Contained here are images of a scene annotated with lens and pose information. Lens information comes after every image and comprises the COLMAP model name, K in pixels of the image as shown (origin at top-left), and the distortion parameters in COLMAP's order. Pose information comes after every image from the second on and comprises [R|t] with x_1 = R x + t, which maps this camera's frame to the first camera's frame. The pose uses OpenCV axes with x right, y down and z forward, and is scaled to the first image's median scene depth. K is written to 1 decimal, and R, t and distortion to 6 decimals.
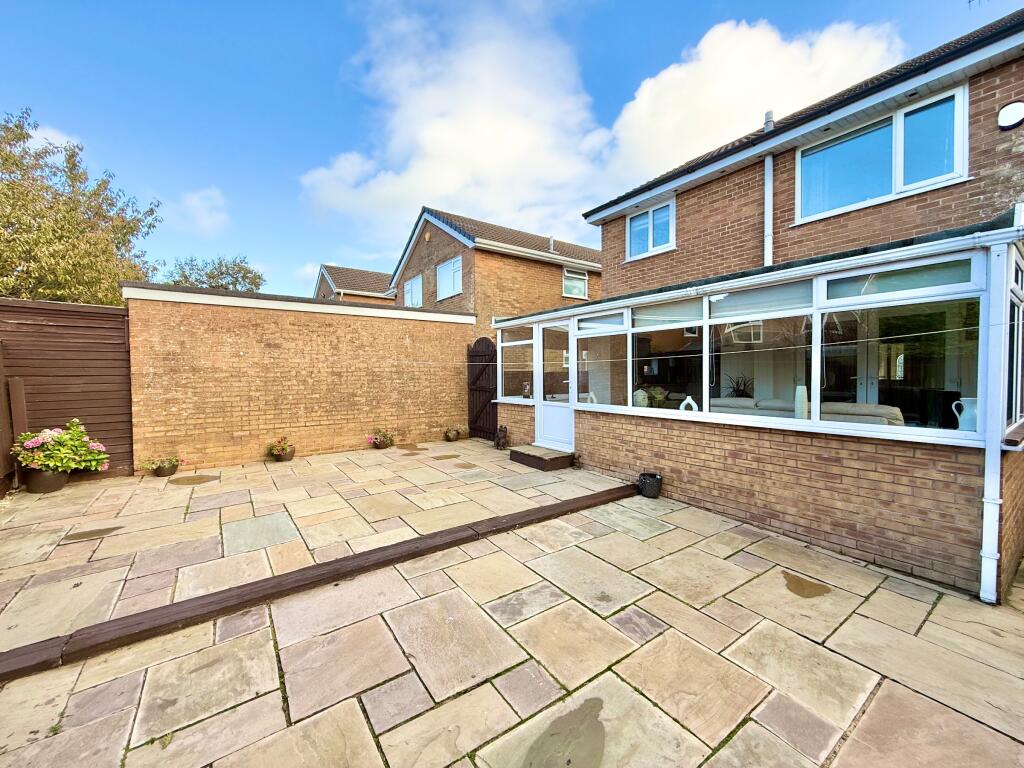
lens RADIAL K [[408.6, 0, 513.0], [0, 408.6, 385.3], [0, 0, 1]] dist [0.001774, 0.000381]
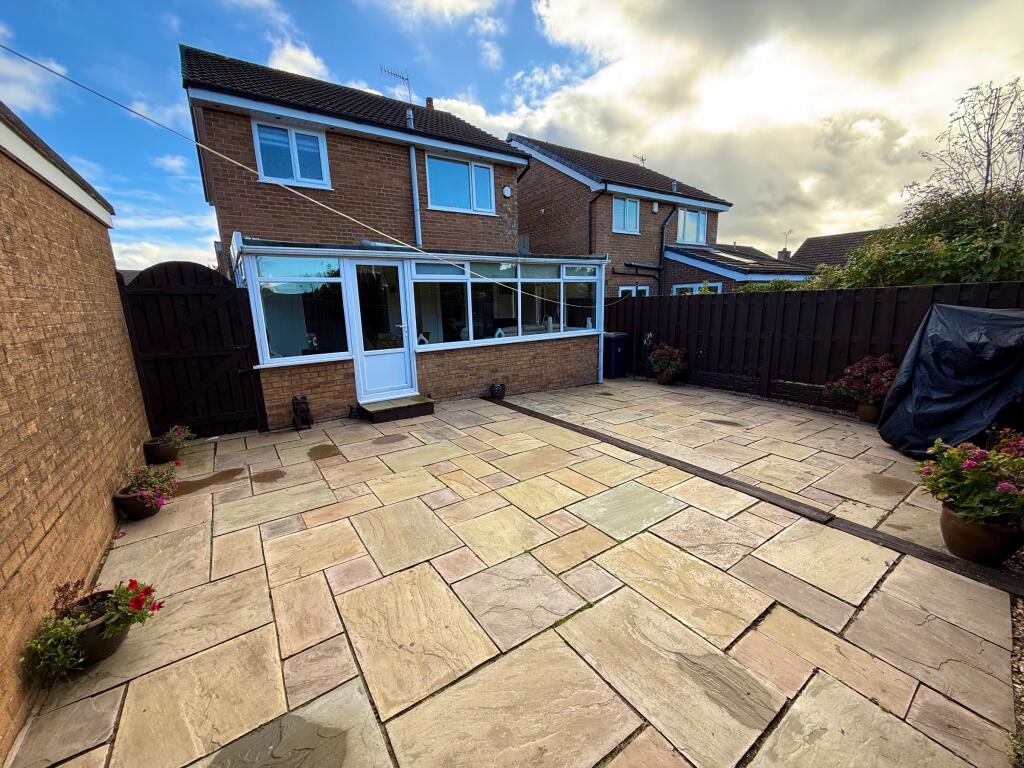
lens RADIAL K [[408.6, 0, 508.3], [0, 408.6, 383.6], [0, 0, 1]] dist [0.001774, 0.000381]
pose [[0.013321, -0.191976, 0.981309, -1.048371], [0.058395, 0.979871, 0.190901, -0.056499], [-0.998205, 0.054760, 0.024263, 0.899274]]
